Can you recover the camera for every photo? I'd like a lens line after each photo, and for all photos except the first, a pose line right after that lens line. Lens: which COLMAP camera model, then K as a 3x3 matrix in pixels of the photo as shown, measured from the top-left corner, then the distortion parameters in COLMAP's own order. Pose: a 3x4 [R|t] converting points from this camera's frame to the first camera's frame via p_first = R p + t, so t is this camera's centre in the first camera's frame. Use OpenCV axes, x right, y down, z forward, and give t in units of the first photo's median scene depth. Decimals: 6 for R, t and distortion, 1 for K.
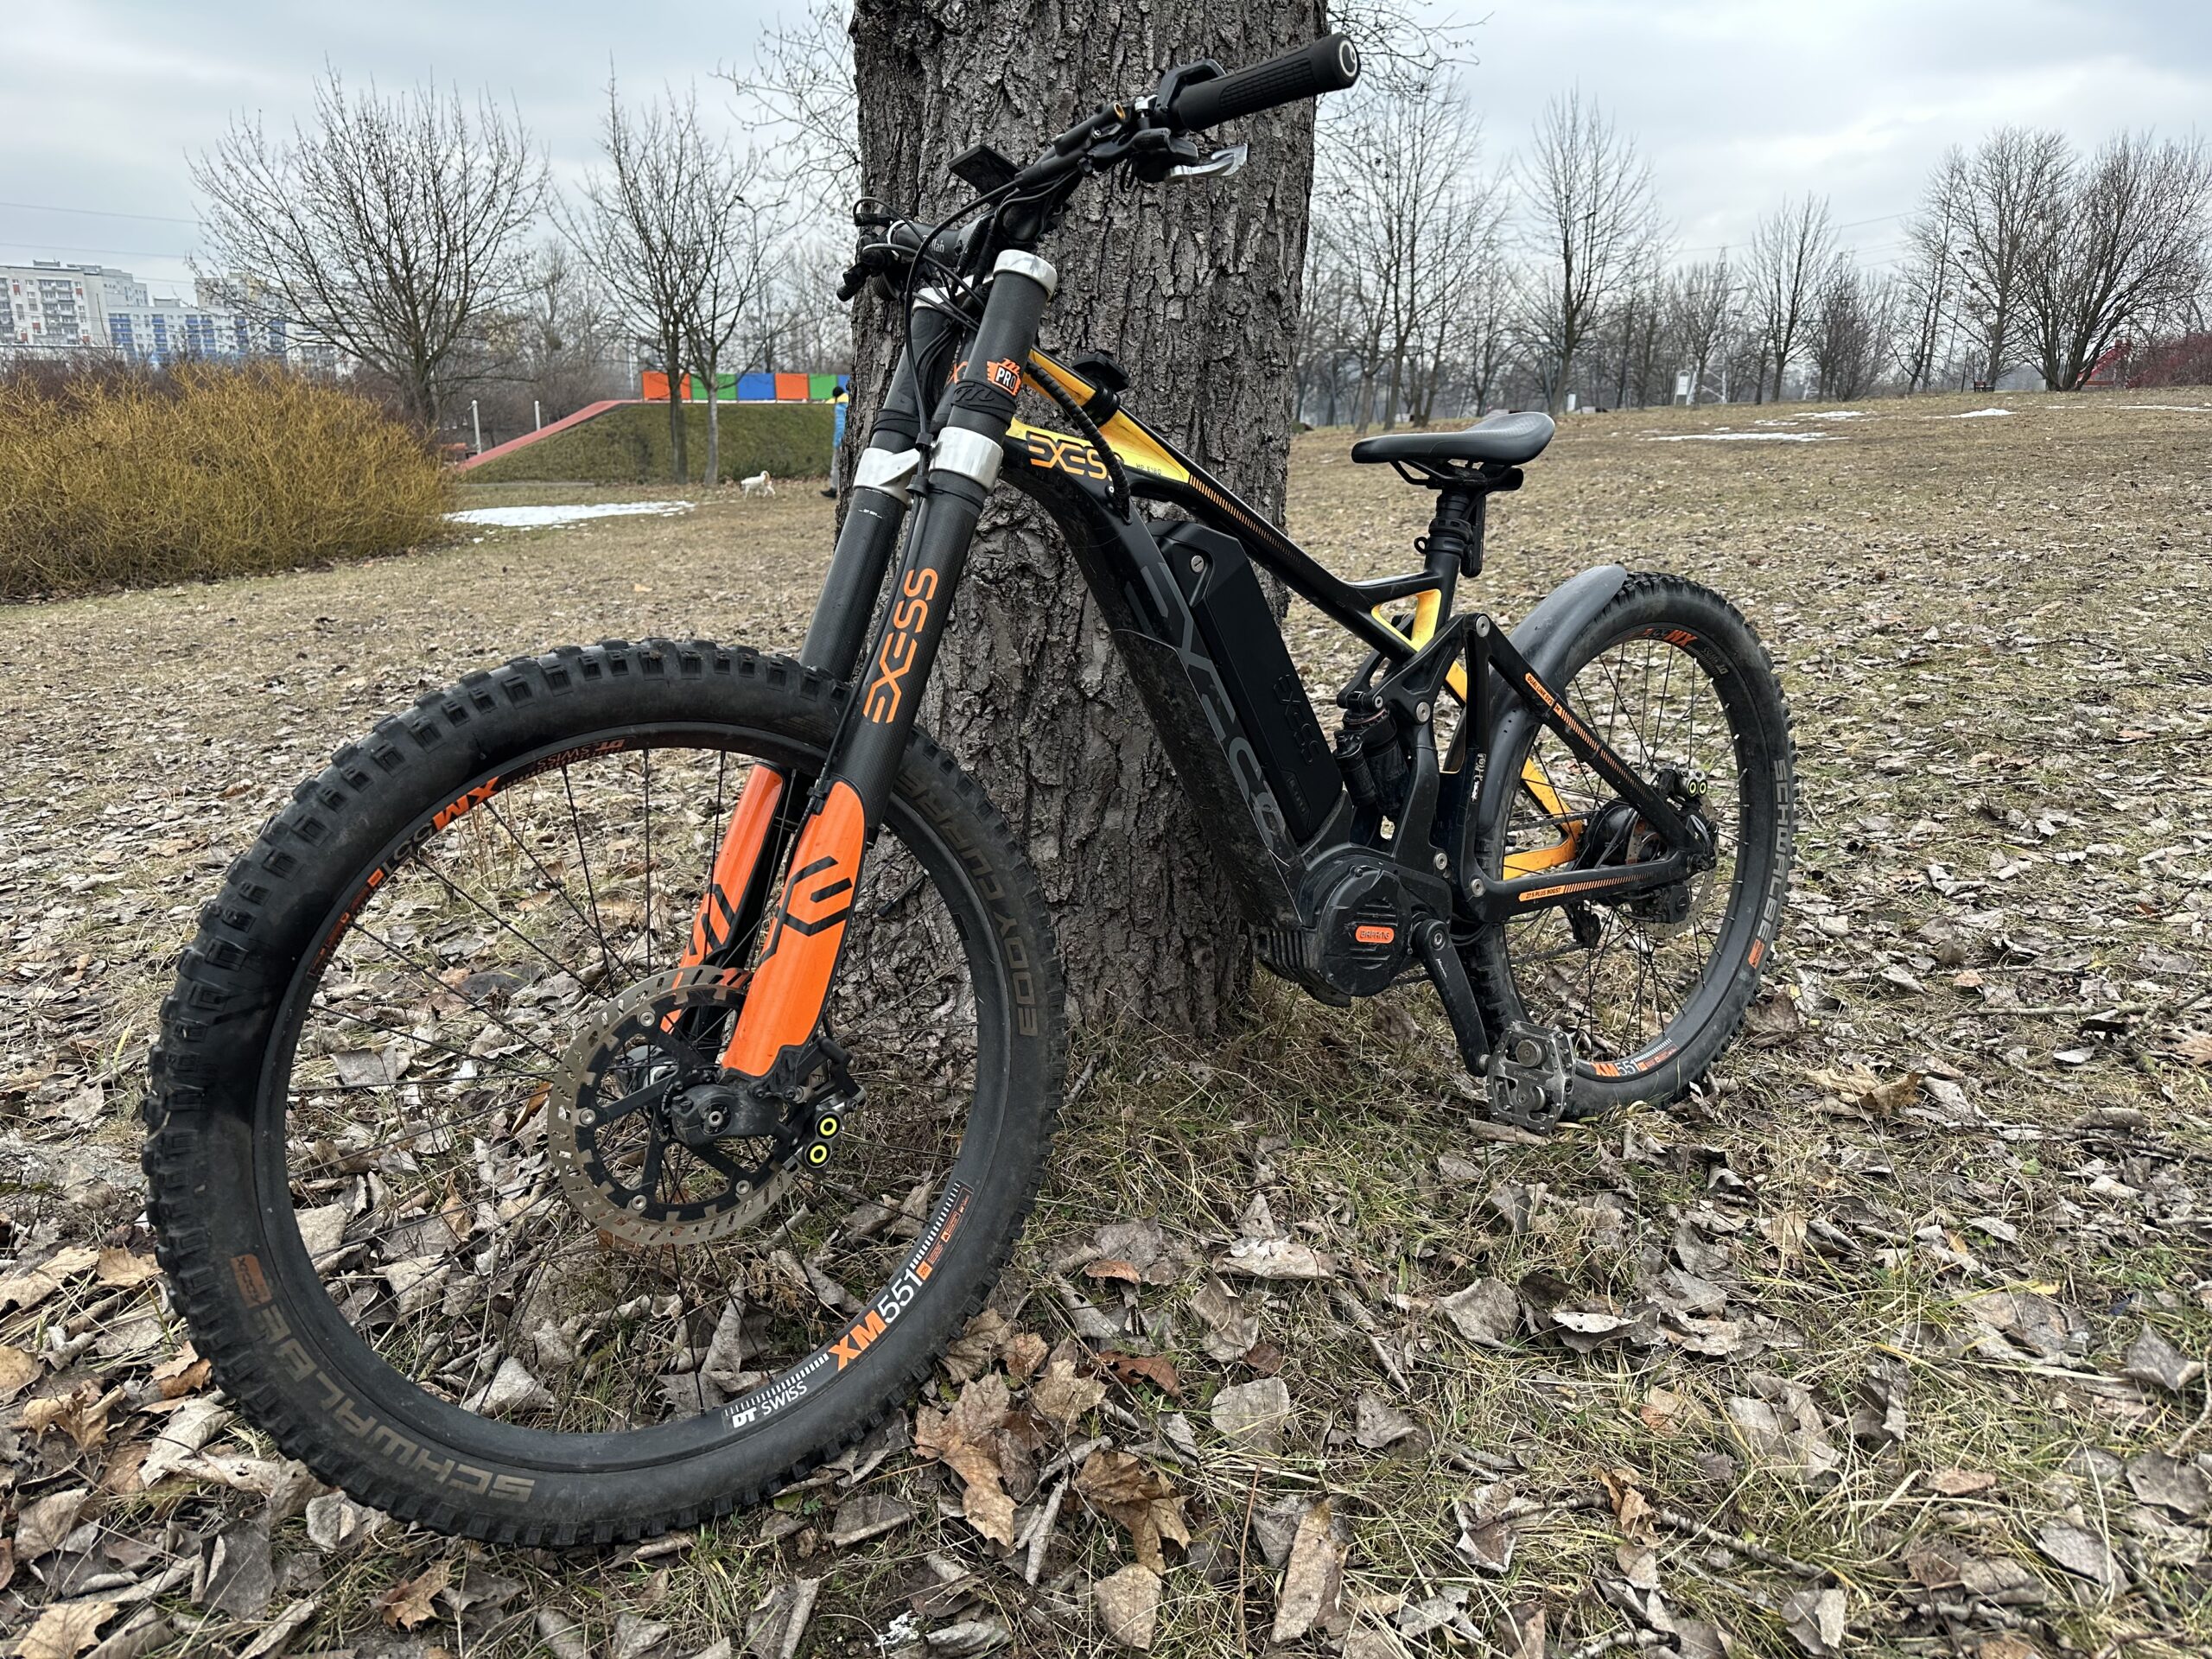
lens RADIAL K [[1558.1, 0, 1126.0], [0, 1558.1, 840.5], [0, 0, 1]] dist [0.032814, -0.035710]
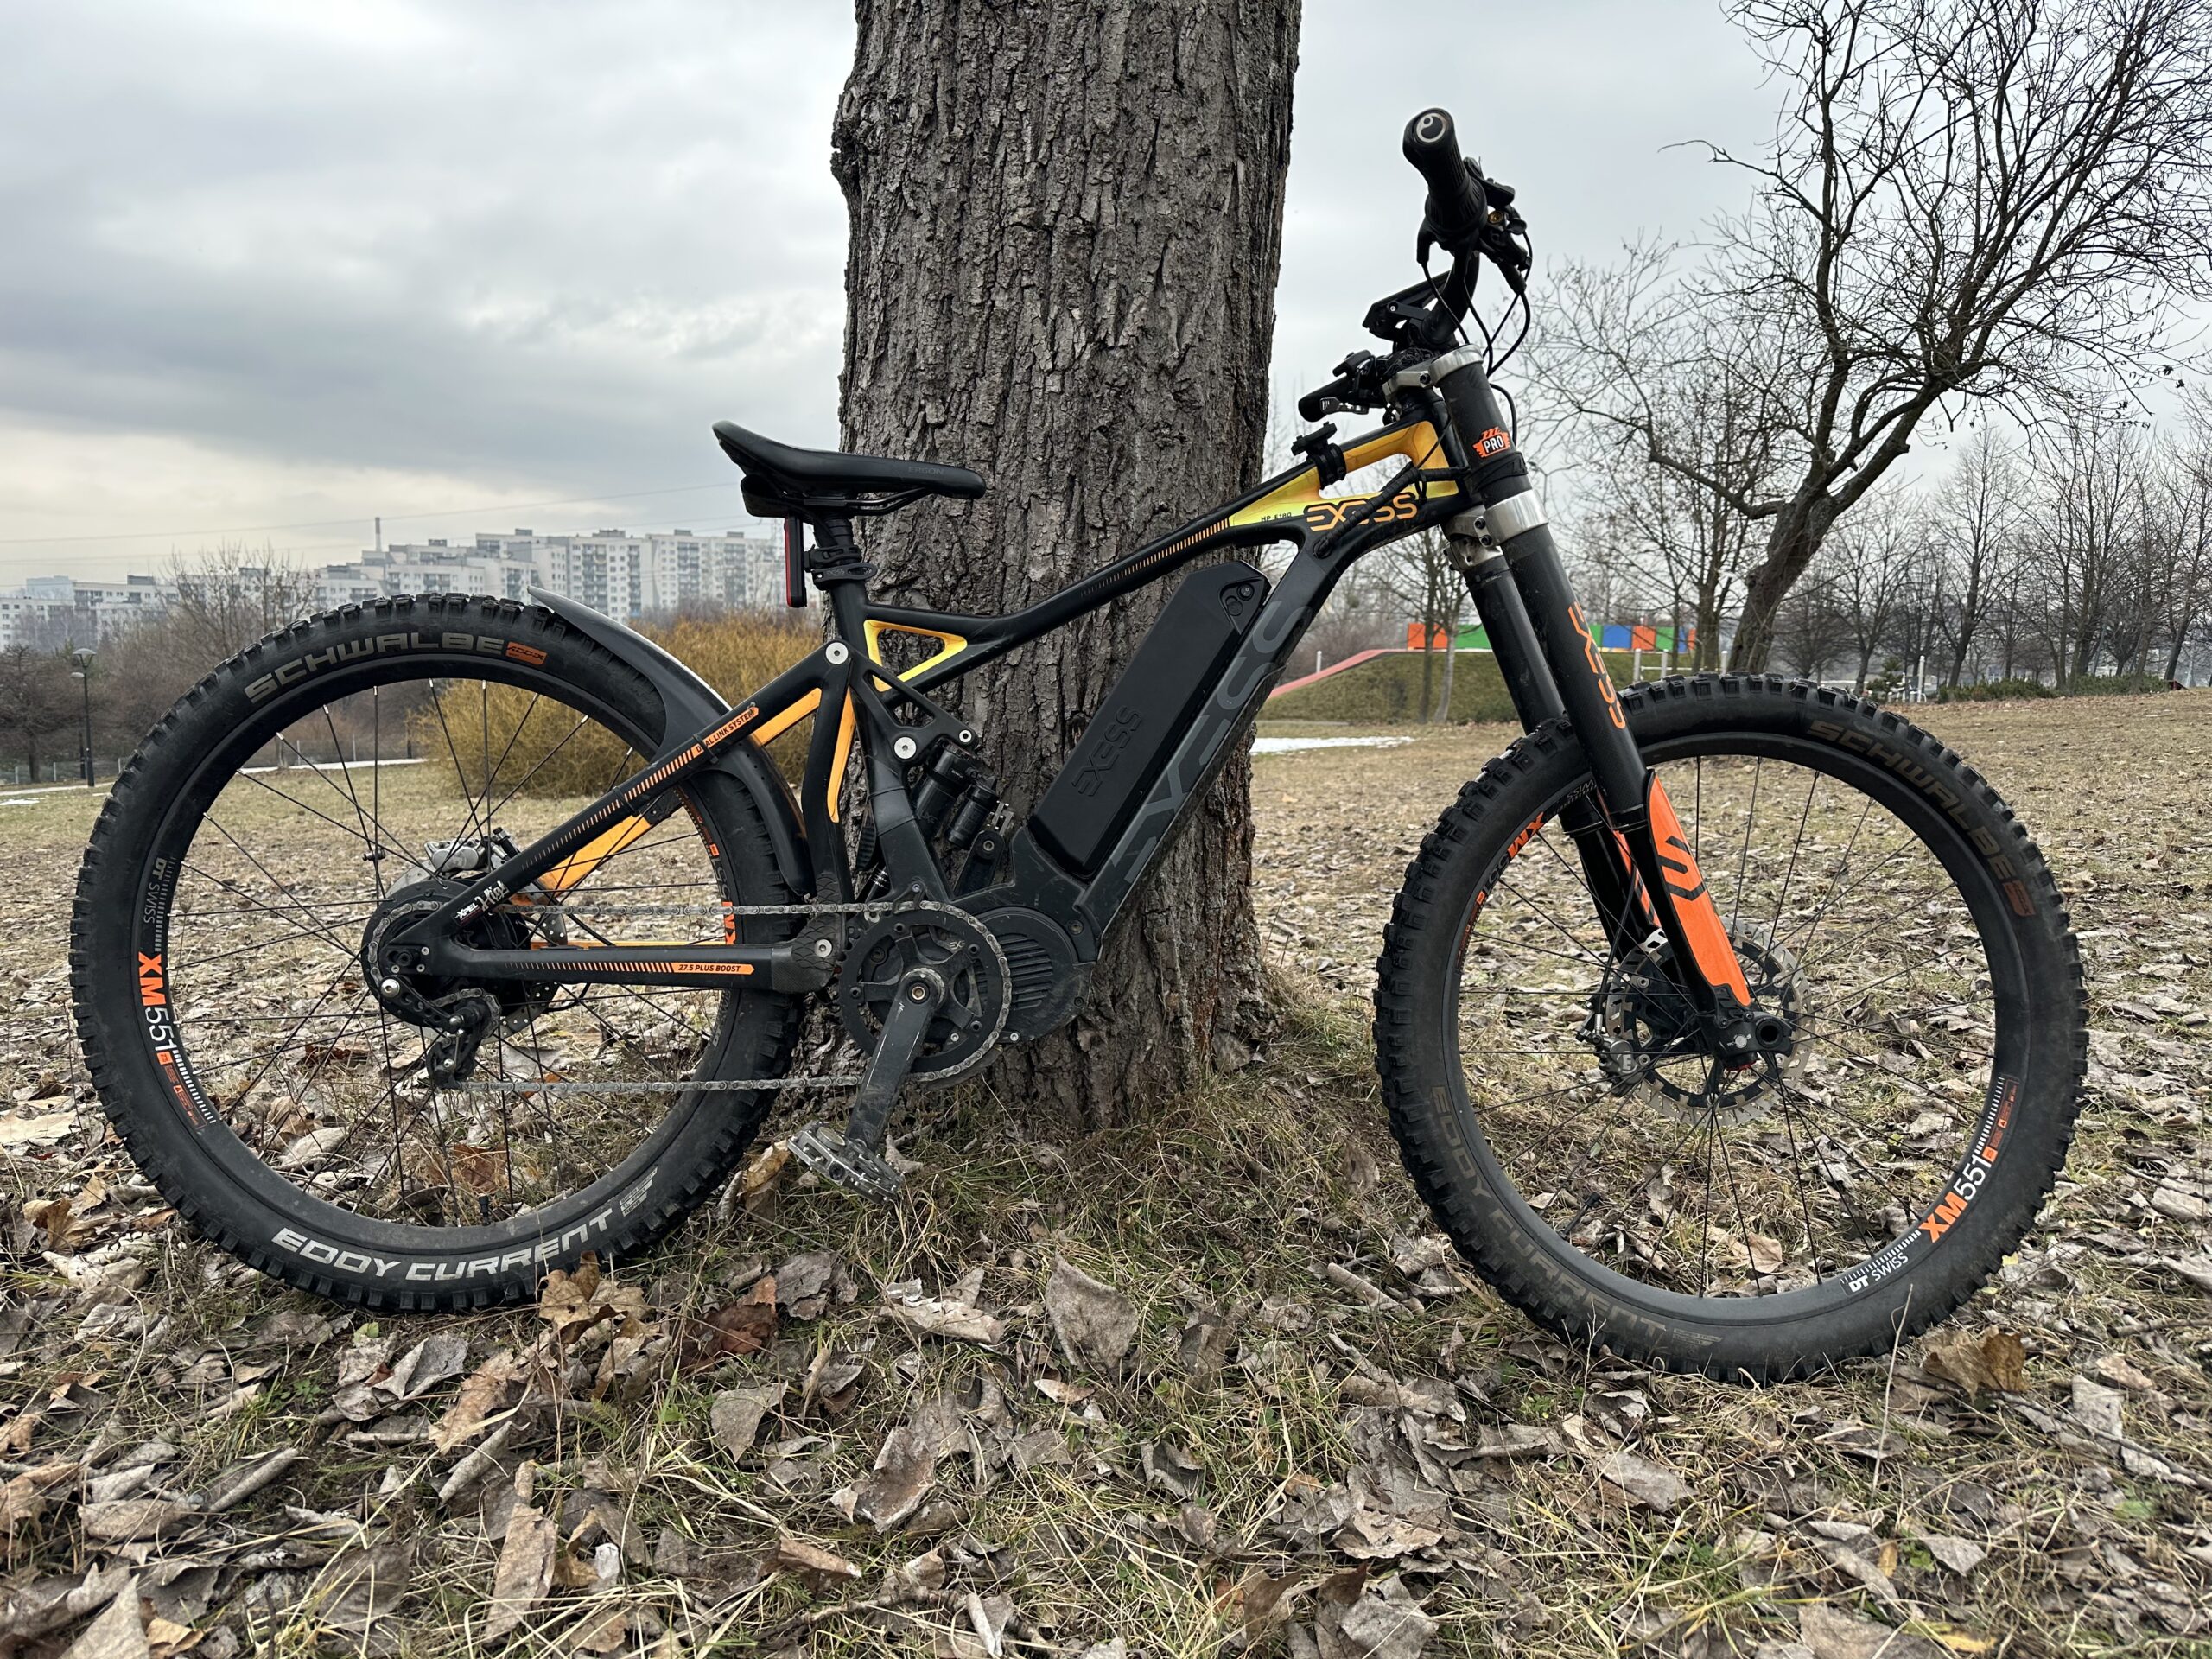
lens RADIAL K [[1558.1, 0, 1115.3], [0, 1558.1, 845.1], [0, 0, 1]] dist [0.032814, -0.035710]
pose [[0.879547, 0.077383, -0.469478, 0.534694], [-0.147930, 0.982261, -0.115236, 0.066962], [0.452233, 0.170805, 0.875392, 0.158390]]
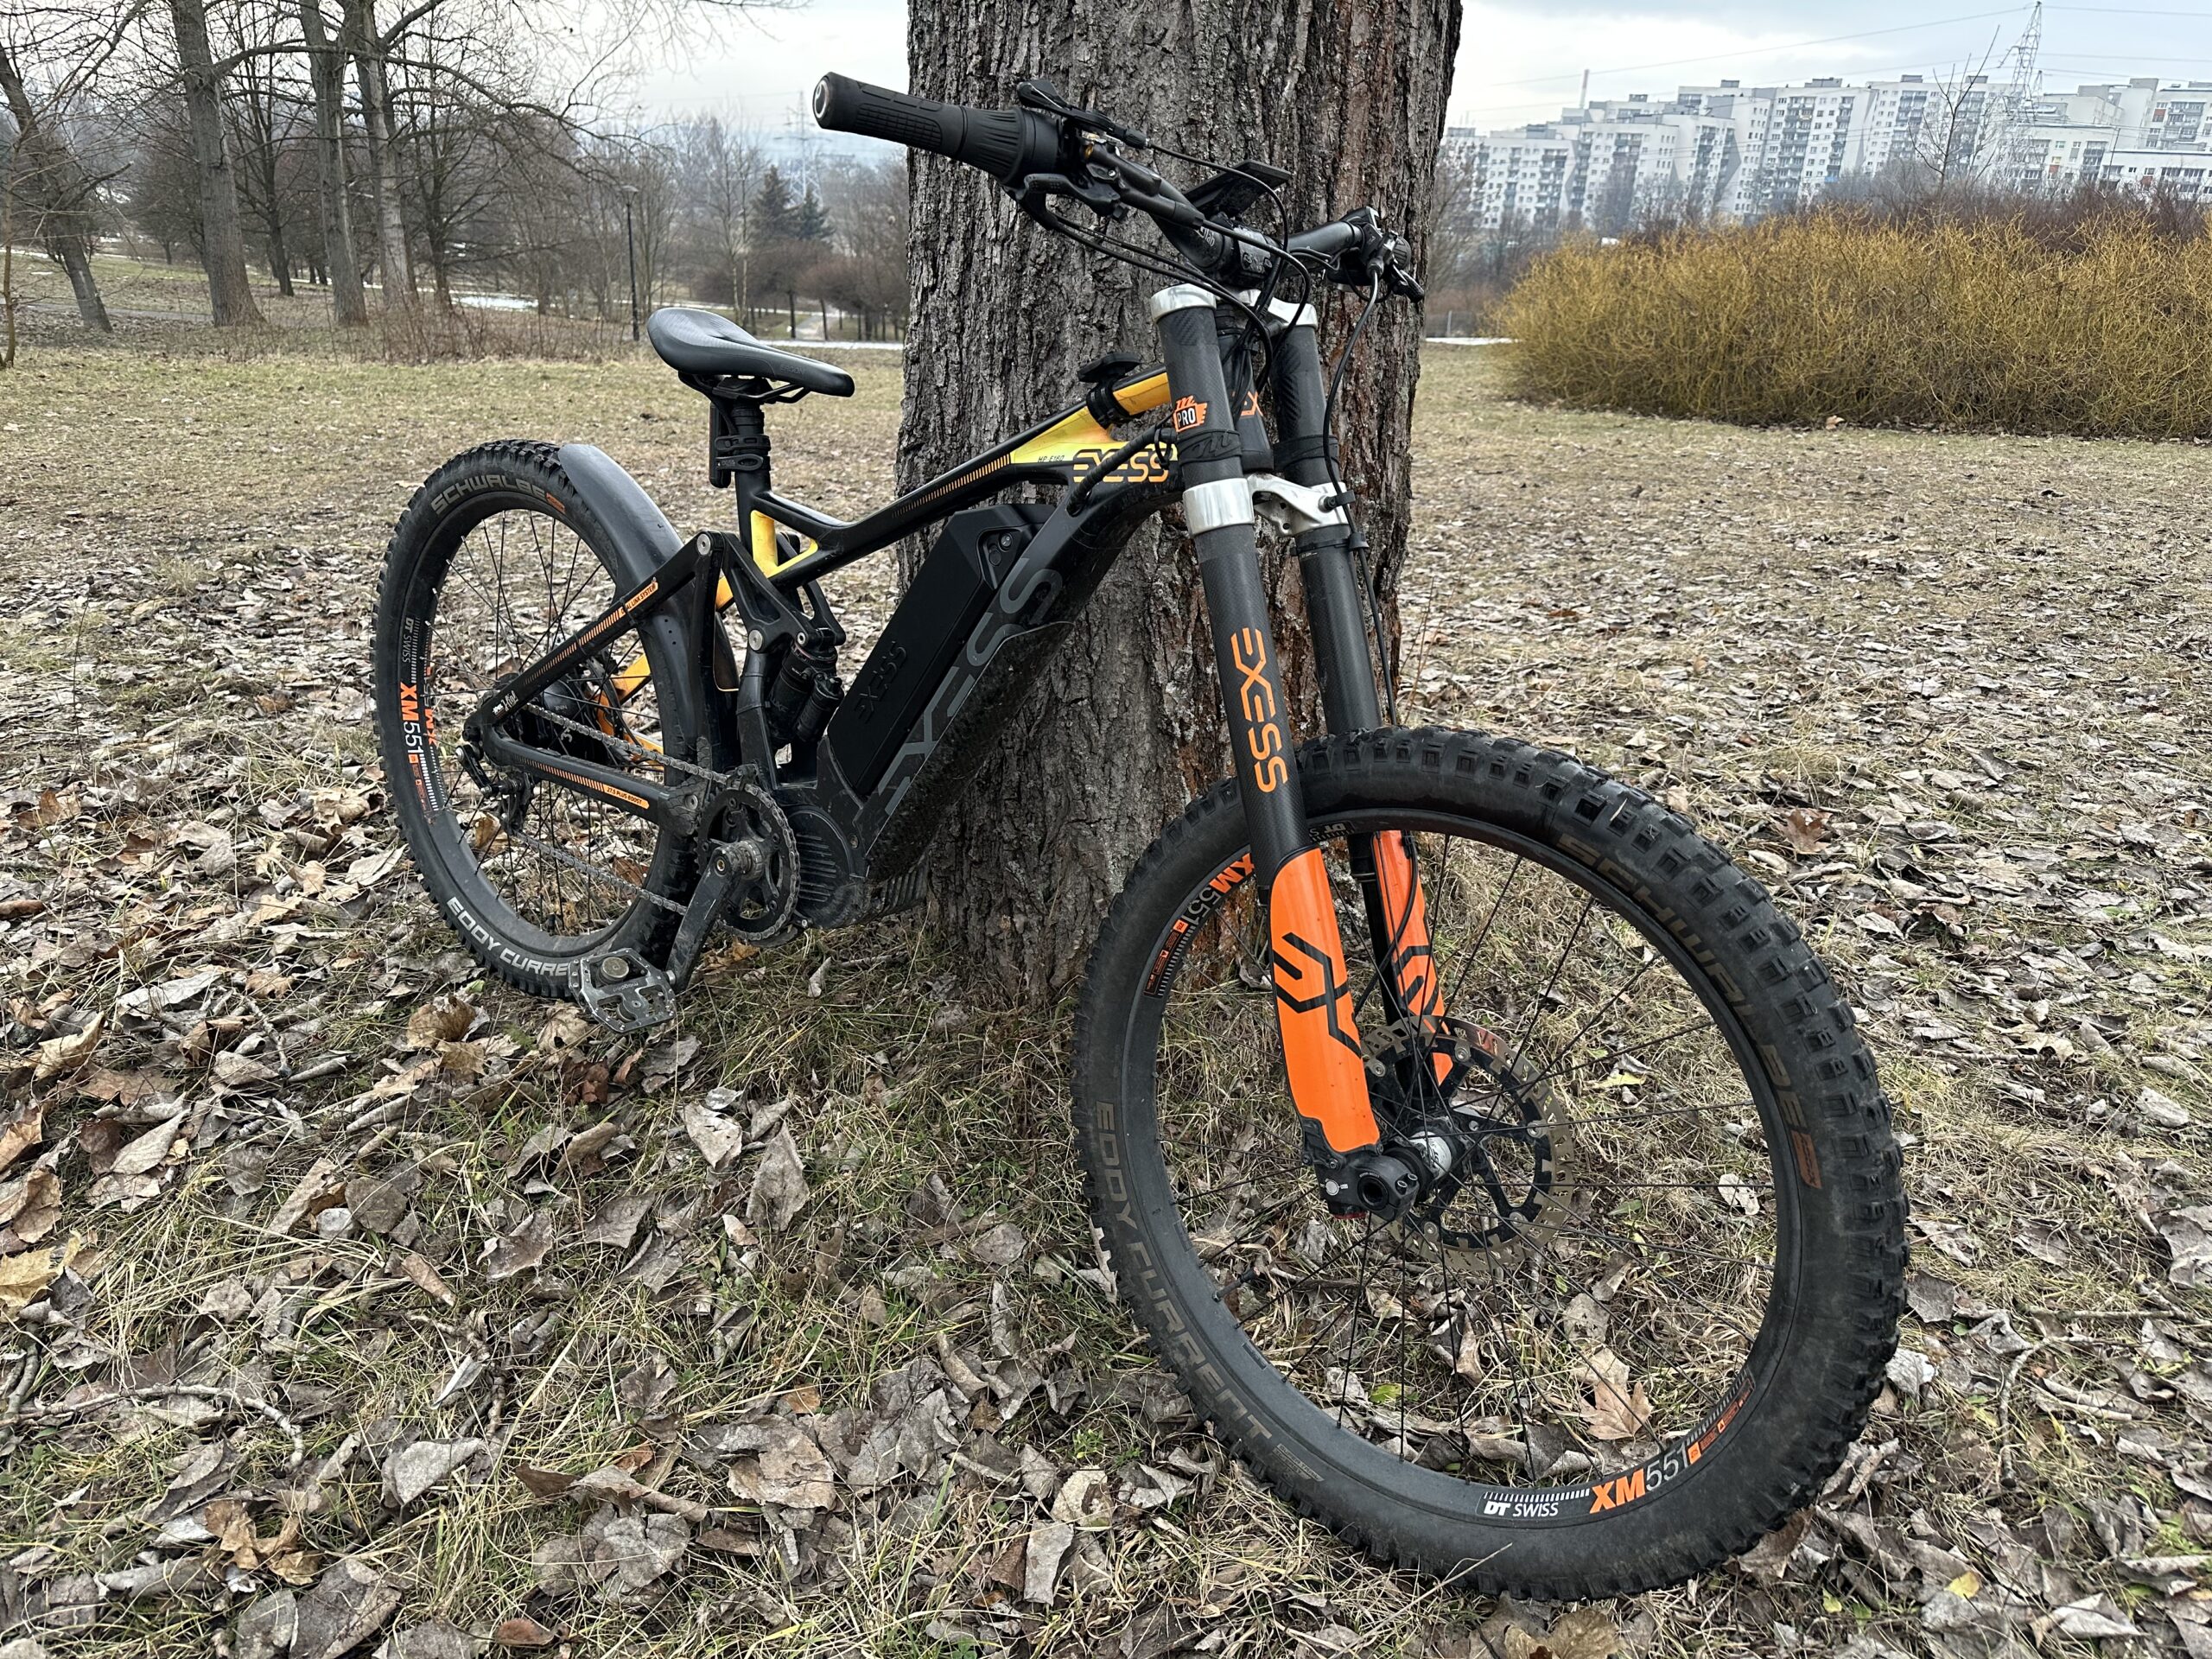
lens RADIAL K [[1558.1, 0, 1118.3], [0, 1558.1, 838.3], [0, 0, 1]] dist [0.032814, -0.035710]
pose [[0.371539, 0.377664, -0.848133, 0.934204], [-0.293287, 0.914490, 0.278732, -0.282389], [0.880876, 0.145186, 0.450532, 0.641434]]
